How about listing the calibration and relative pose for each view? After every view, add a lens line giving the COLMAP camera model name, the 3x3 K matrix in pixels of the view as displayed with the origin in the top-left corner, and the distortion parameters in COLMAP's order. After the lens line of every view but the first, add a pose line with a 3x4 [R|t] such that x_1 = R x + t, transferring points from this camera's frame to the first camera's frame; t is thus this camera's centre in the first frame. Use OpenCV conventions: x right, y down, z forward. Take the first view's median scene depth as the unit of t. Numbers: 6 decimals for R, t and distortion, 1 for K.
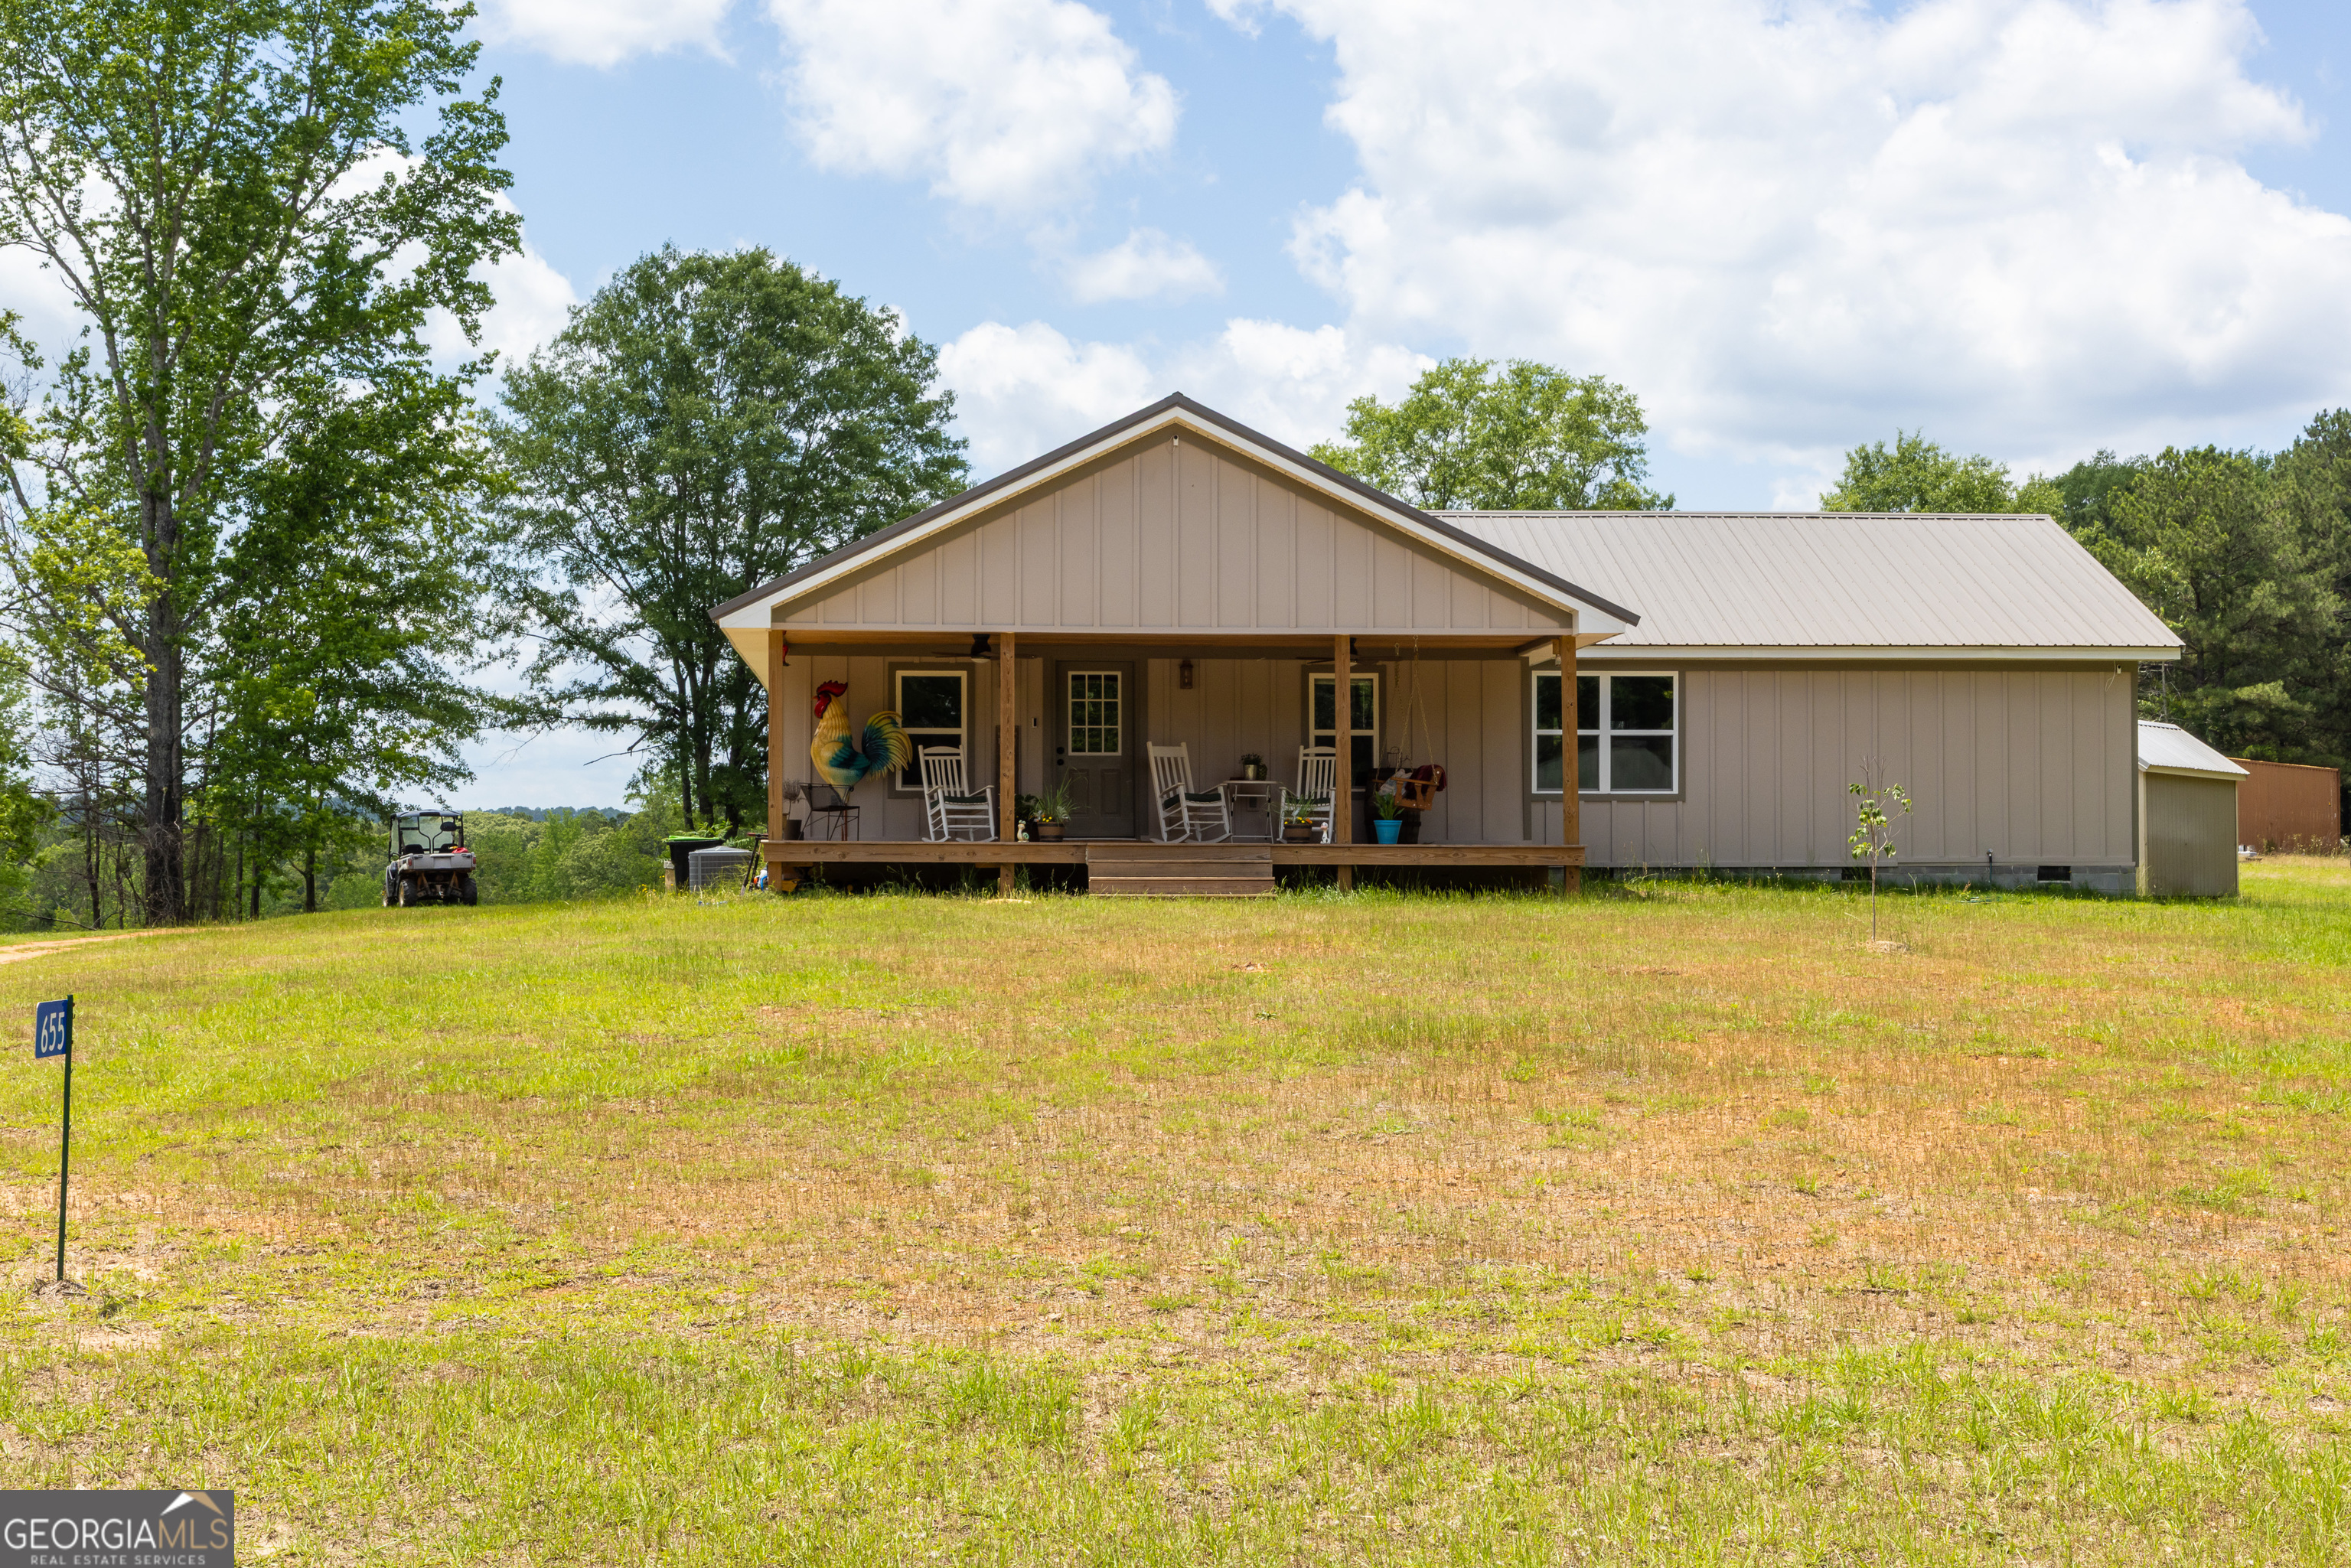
lens RADIAL K [[3684.4, 0, 1175.5], [0, 3684.4, 784.0], [0, 0, 1]] dist [-0.102771, 1.396959]
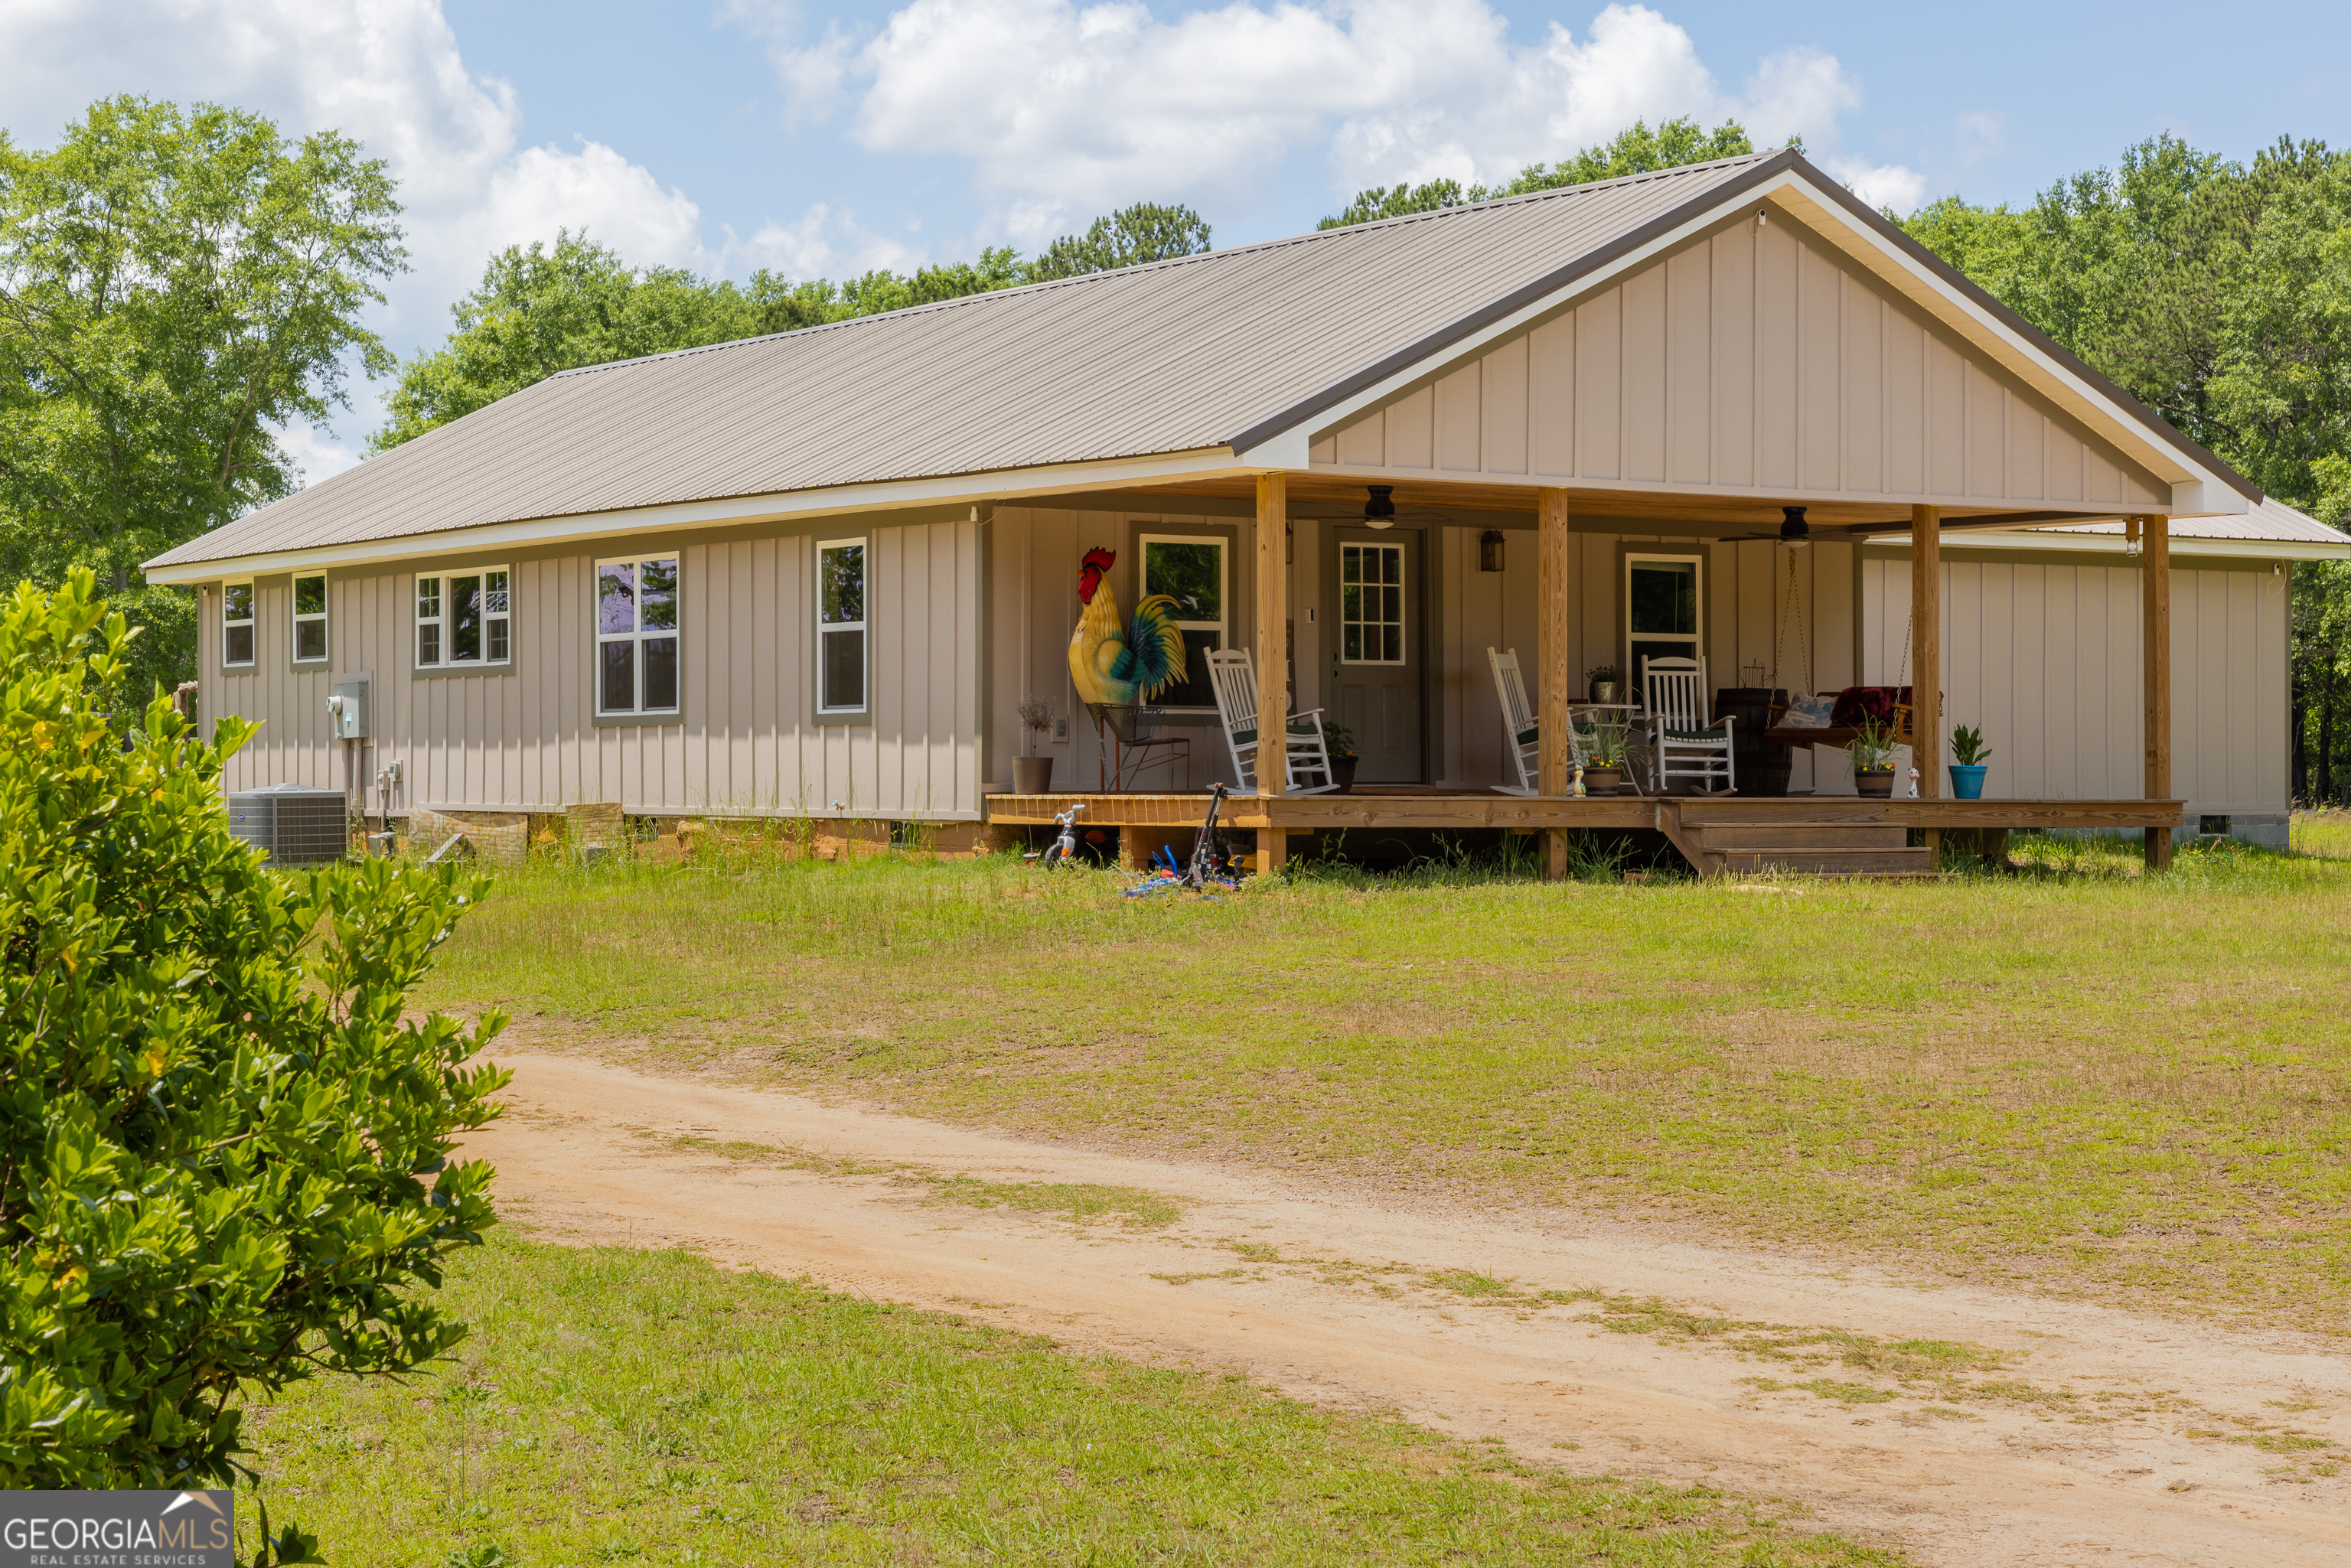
lens RADIAL K [[4451.9, 0, 1268.0], [0, 4451.9, 784.2], [0, 0, 1]] dist [0.087288, -0.250604]
pose [[0.868139, -0.000100, 0.496321, -0.422587], [-0.013108, 0.999647, 0.023130, -0.004109], [-0.496148, -0.026586, 0.867831, 0.266435]]
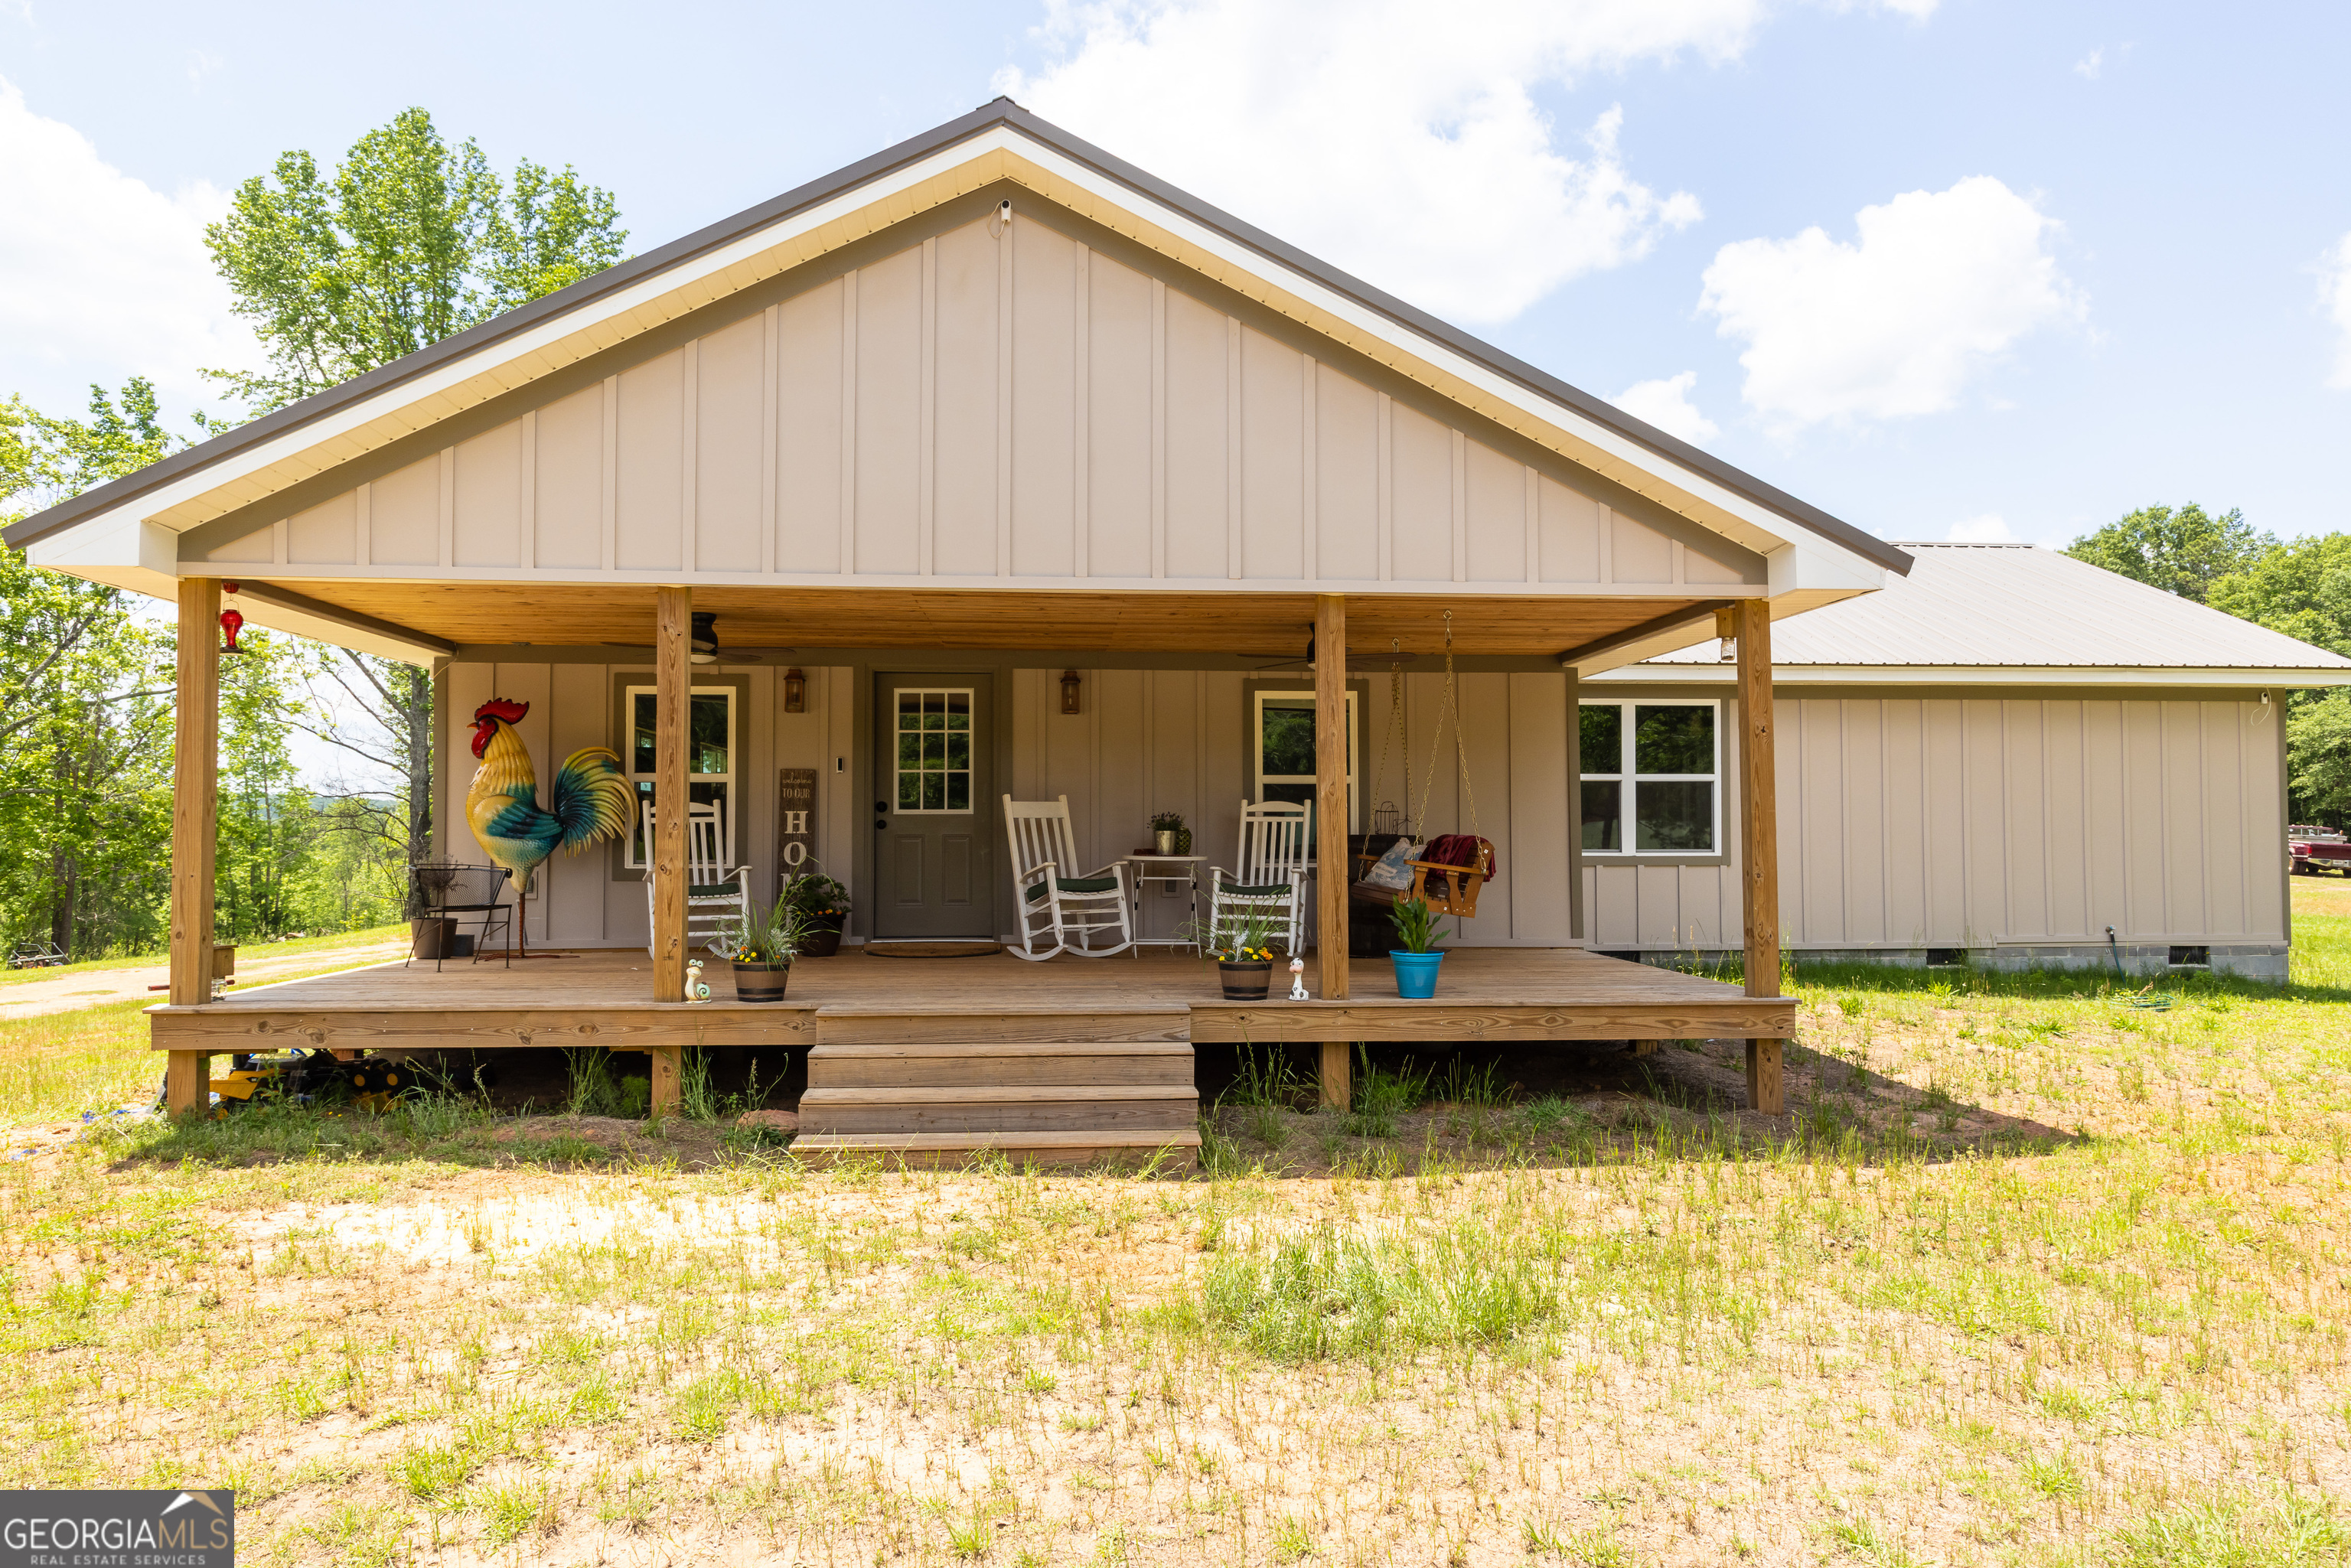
lens RADIAL K [[1616.3, 0, 1180.5], [0, 1616.3, 776.8], [0, 0, 1]] dist [0.006358, 0.004246]
pose [[0.999961, -0.000343, 0.008845, 0.018881], [0.000437, 0.999944, -0.010563, -0.010633], [-0.008841, 0.010567, 0.999905, 0.659346]]
